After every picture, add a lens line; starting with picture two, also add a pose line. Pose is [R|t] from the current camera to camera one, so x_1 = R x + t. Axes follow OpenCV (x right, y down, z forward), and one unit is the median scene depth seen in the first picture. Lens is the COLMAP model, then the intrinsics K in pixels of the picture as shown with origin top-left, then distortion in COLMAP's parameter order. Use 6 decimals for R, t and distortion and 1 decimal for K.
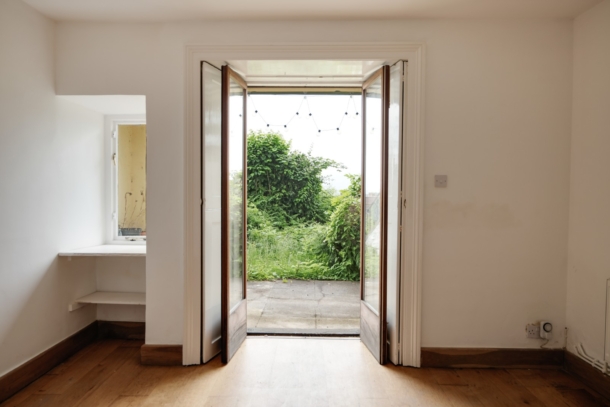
lens RADIAL K [[390.4, 0, 304.9], [0, 390.4, 206.4], [0, 0, 1]] dist [0.012836, 0.003149]
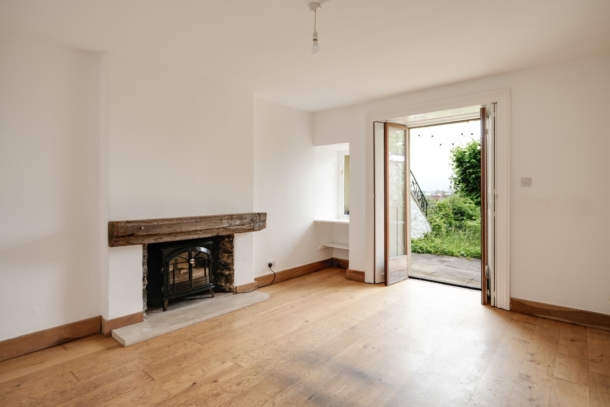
lens RADIAL K [[305.5, 0, 304.4], [0, 305.5, 205.1], [0, 0, 1]] dist [-0.001146, 0.001297]
pose [[0.777179, 0.021475, -0.628914, 0.386330], [-0.015340, 0.999767, 0.015181, 0.013734], [0.629093, -0.002150, 0.777327, -0.336706]]
